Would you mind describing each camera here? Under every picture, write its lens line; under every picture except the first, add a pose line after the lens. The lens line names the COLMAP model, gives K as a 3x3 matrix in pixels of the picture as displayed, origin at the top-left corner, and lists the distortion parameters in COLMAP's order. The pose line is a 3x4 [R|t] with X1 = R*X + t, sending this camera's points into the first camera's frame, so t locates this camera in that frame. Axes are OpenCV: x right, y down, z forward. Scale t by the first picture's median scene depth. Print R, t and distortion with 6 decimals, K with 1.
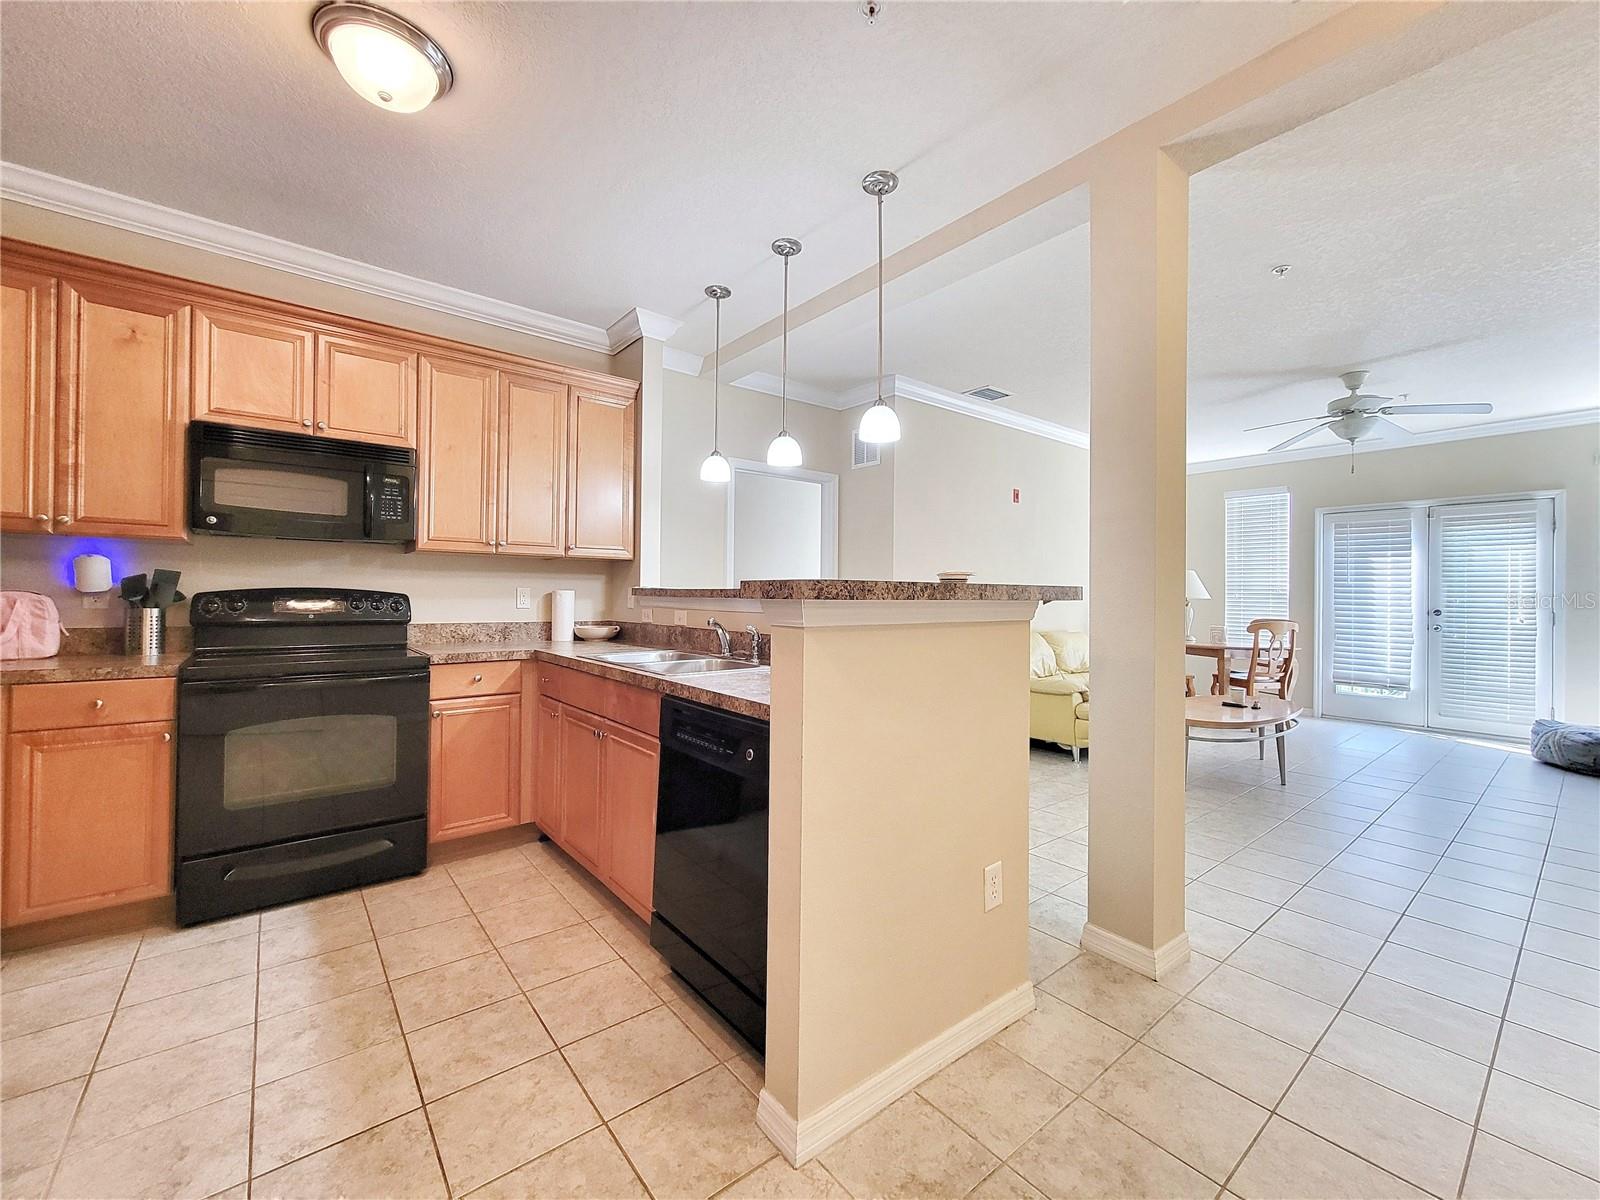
lens RADIAL K [[653.7, 0, 803.7], [0, 653.7, 589.8], [0, 0, 1]] dist [-0.001078, 0.000899]
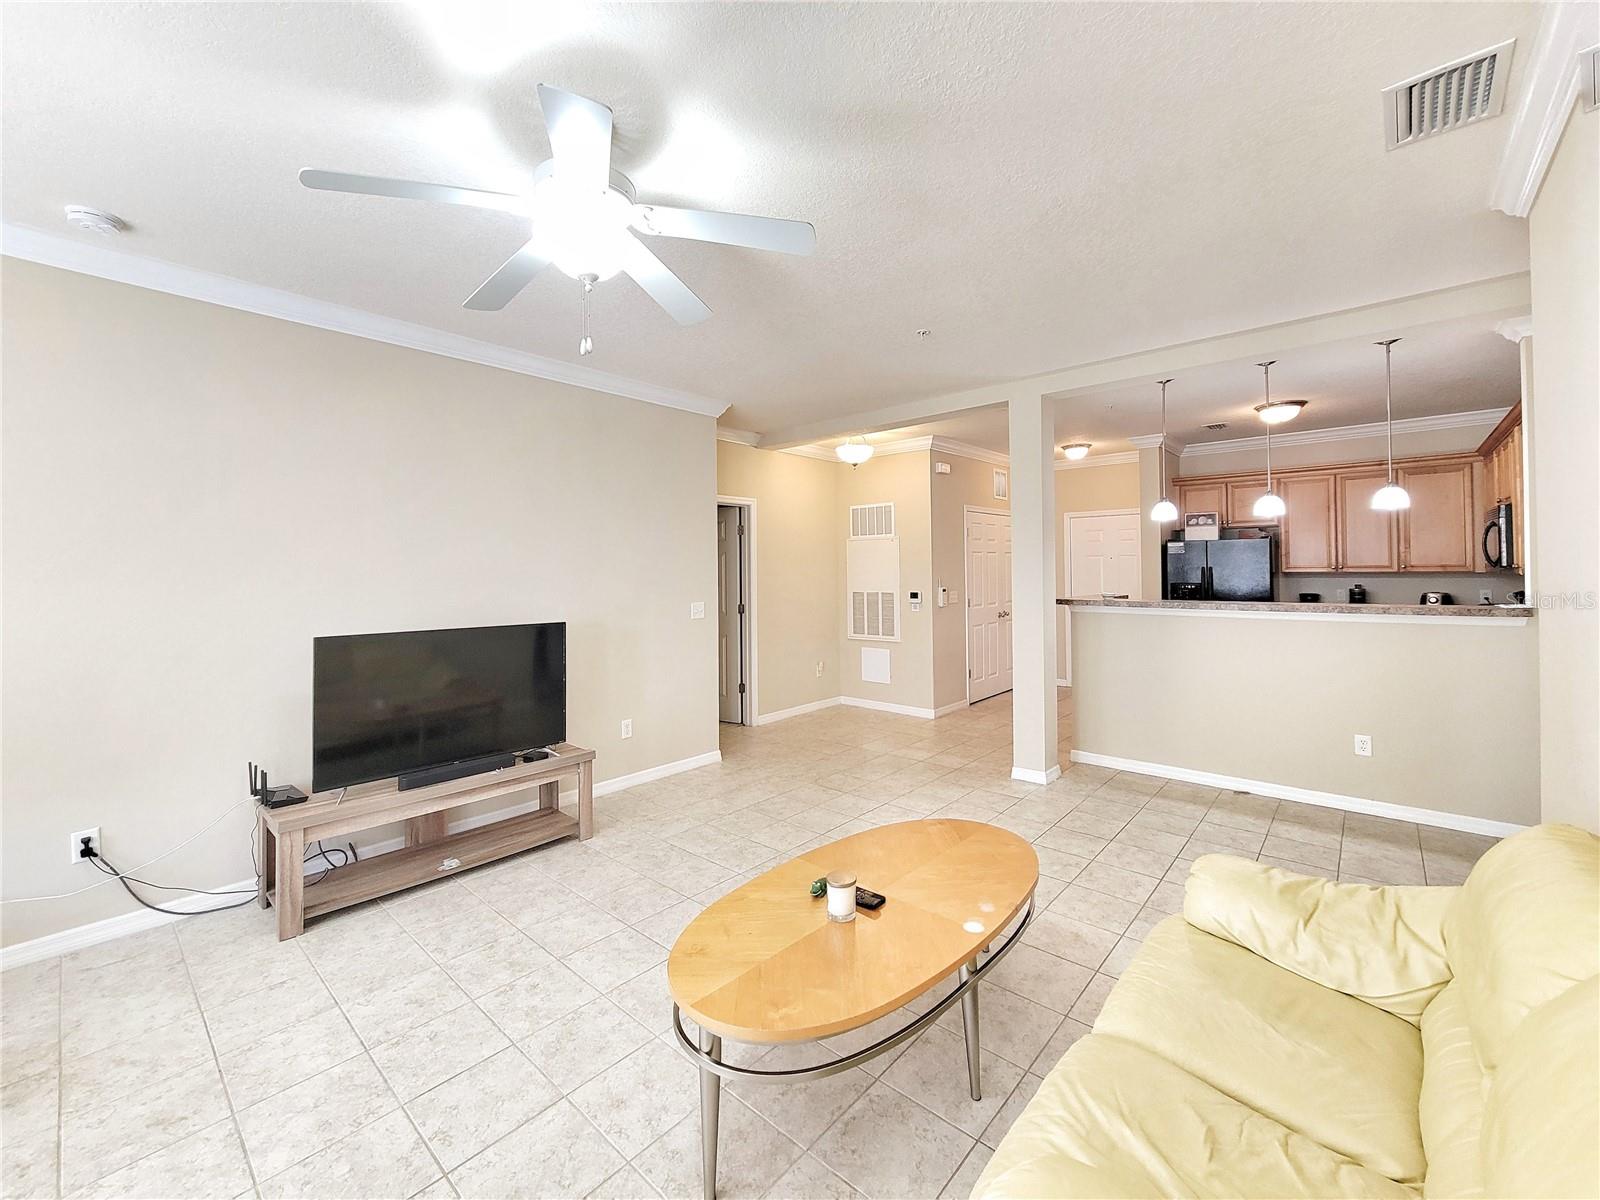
lens RADIAL K [[653.7, 0, 802.9], [0, 653.7, 561.2], [0, 0, 1]] dist [-0.001078, 0.000899]
pose [[-0.985804, -0.003640, -0.167859, 1.172223], [0.000703, 0.999667, -0.025804, -0.053685], [0.167897, -0.025556, -0.985473, 2.170405]]
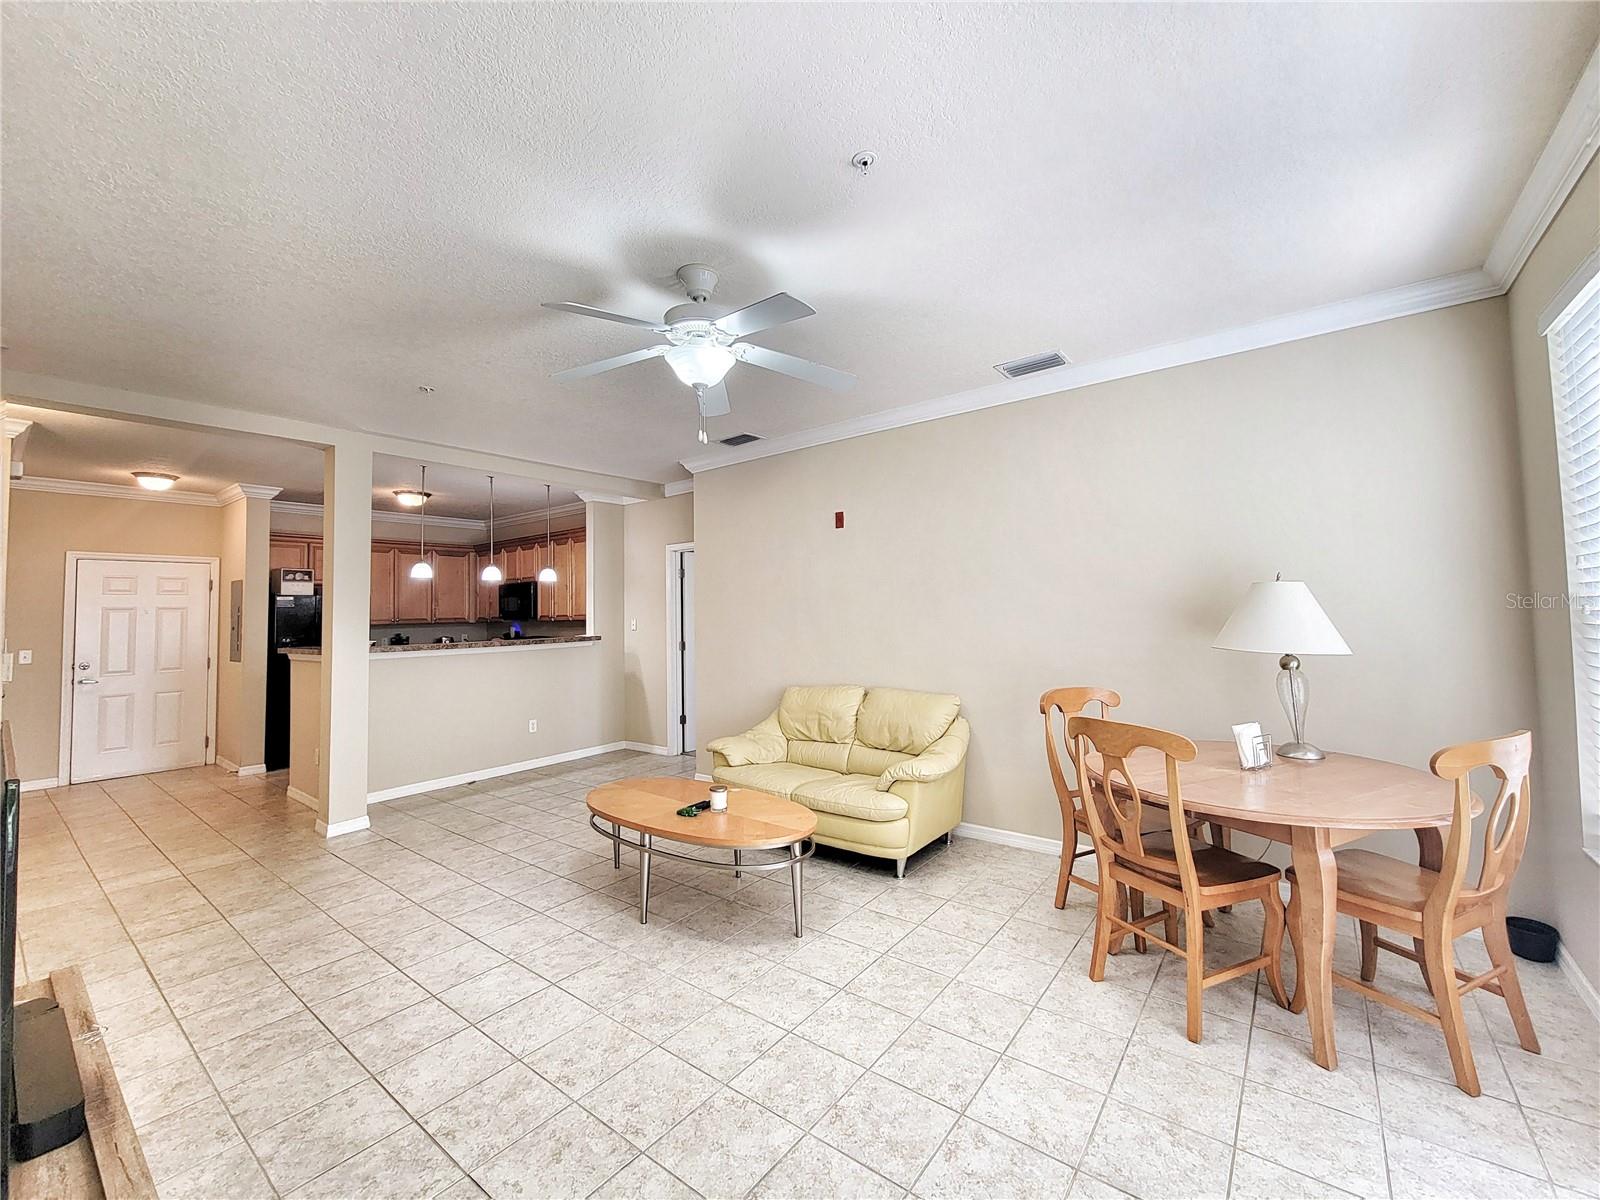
lens RADIAL K [[653.7, 0, 802.0], [0, 653.7, 579.6], [0, 0, 1]] dist [-0.001078, 0.000899]
pose [[0.229109, -0.064893, -0.971235, 2.122714], [0.034449, 0.997691, -0.058535, -0.038747], [0.972791, -0.020047, 0.230816, 1.440303]]
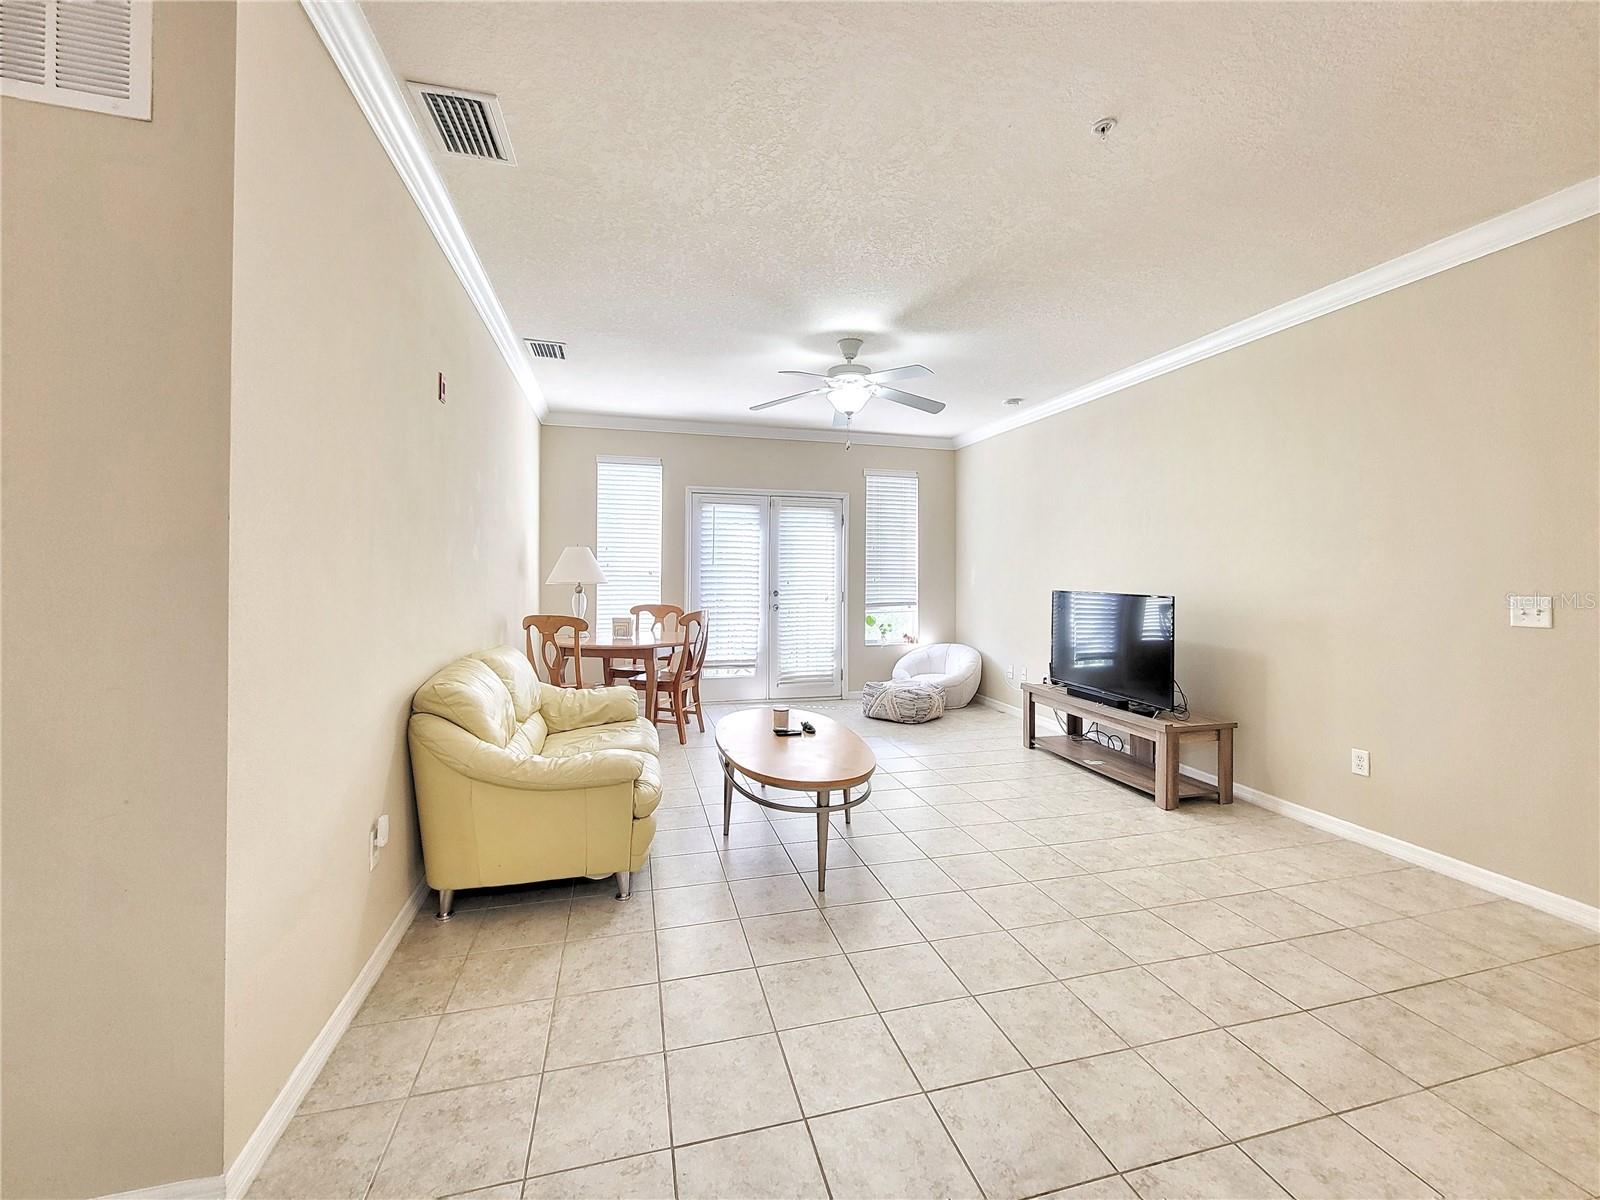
lens RADIAL K [[653.7, 0, 803.2], [0, 653.7, 569.2], [0, 0, 1]] dist [-0.001078, 0.000899]
pose [[0.402737, 0.001671, 0.915314, -0.031365], [-0.012230, 0.999919, 0.003555, -0.020722], [-0.915234, -0.012626, 0.402724, 1.042113]]
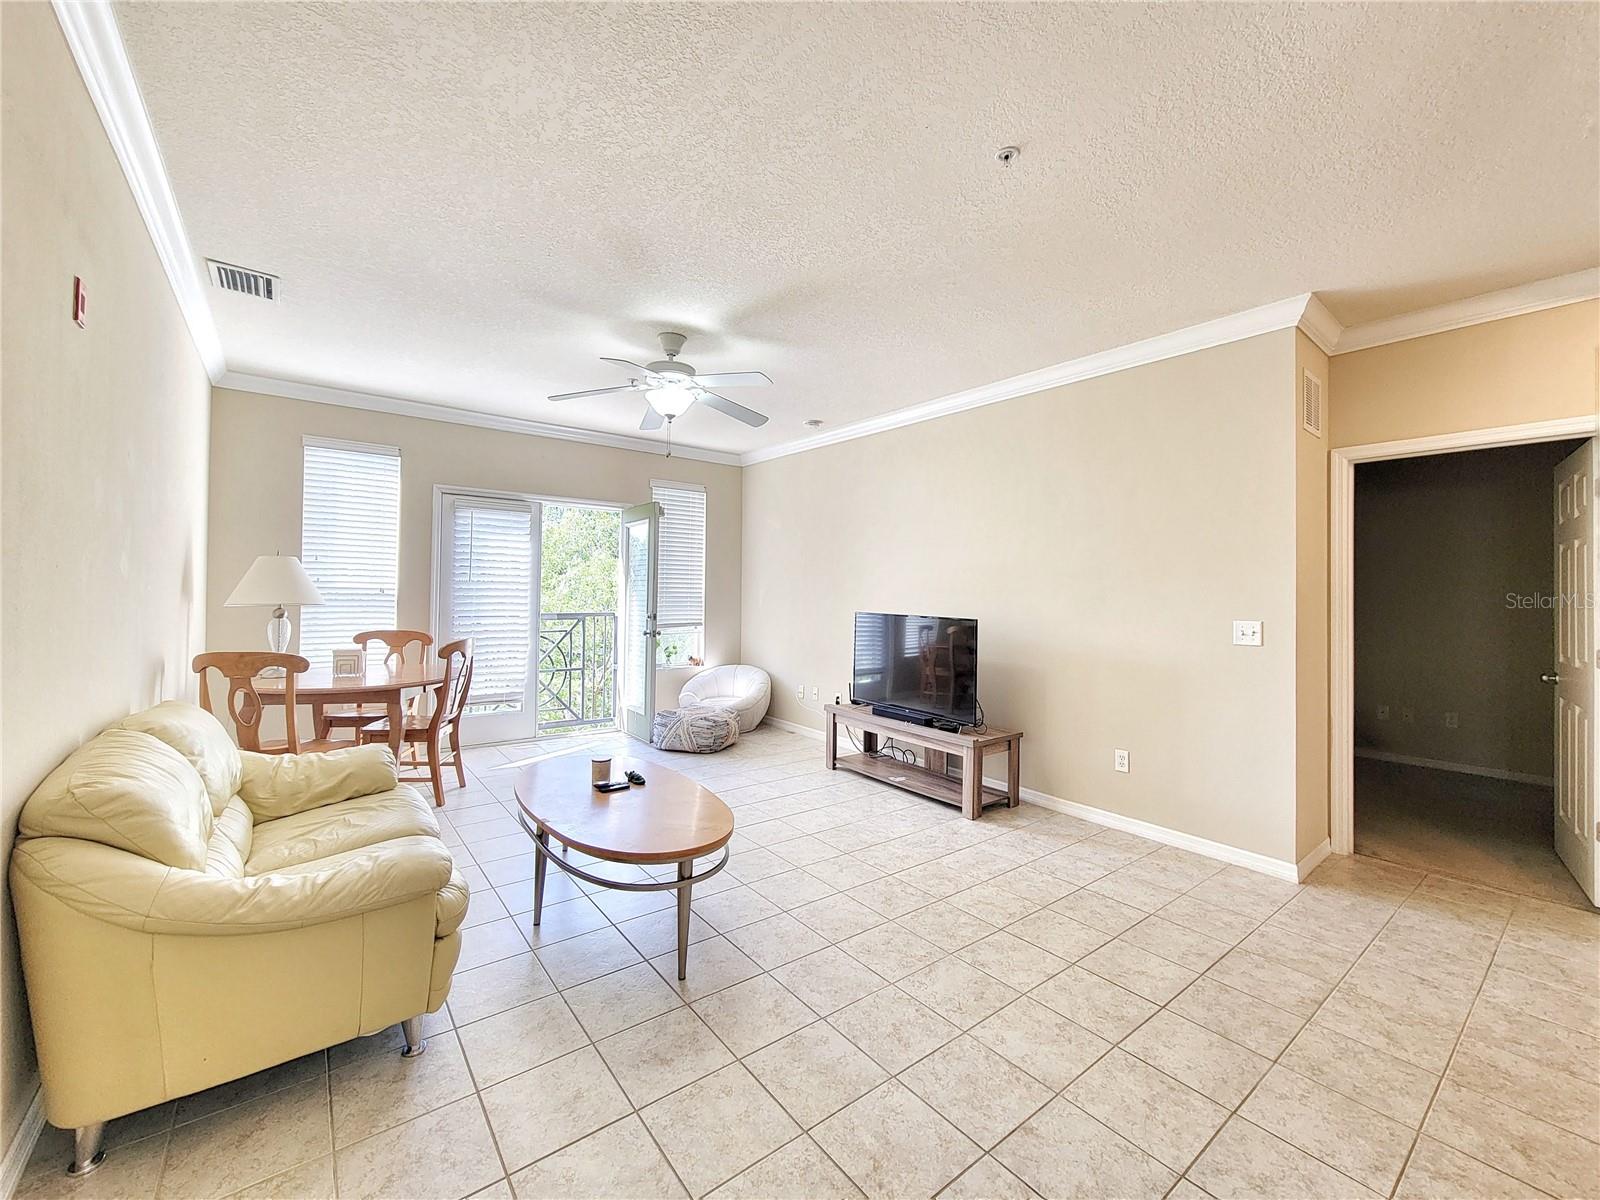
lens RADIAL K [[653.7, 0, 802.4], [0, 653.7, 581.6], [0, 0, 1]] dist [-0.001078, 0.000899]
pose [[0.018922, 0.007003, 0.999796, 0.045790], [-0.024708, 0.999673, -0.006535, -0.033404], [-0.999516, -0.024579, 0.019088, 1.232269]]
